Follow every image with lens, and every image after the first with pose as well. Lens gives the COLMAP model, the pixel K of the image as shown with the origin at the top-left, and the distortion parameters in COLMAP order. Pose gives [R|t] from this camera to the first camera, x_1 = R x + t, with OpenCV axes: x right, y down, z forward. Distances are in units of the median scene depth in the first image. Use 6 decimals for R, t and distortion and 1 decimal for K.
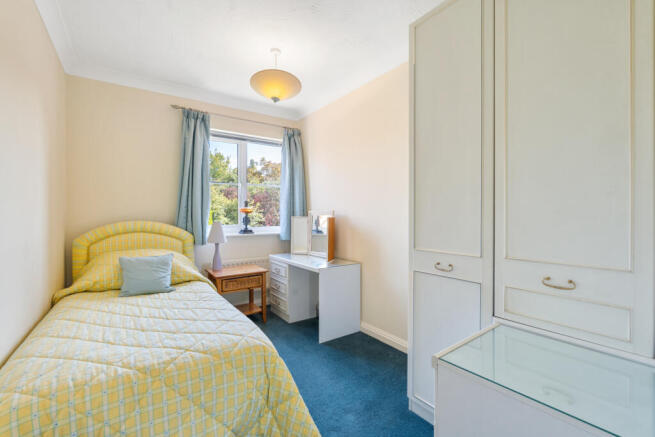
lens RADIAL K [[291.2, 0, 328.1], [0, 291.2, 219.8], [0, 0, 1]] dist [-0.004059, 0.000132]
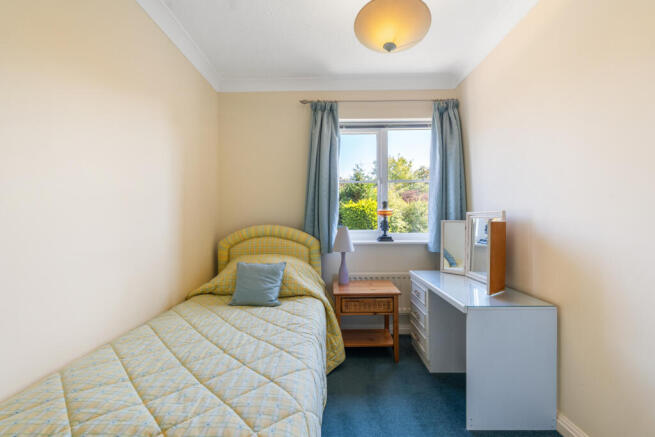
lens RADIAL K [[291.2, 0, 324.9], [0, 291.2, 221.9], [0, 0, 1]] dist [-0.004059, 0.000132]
pose [[0.811199, 0.003332, -0.584760, 0.071677], [-0.006221, 0.999976, -0.002933, -0.004567], [0.584737, 0.006017, 0.811201, 0.285448]]
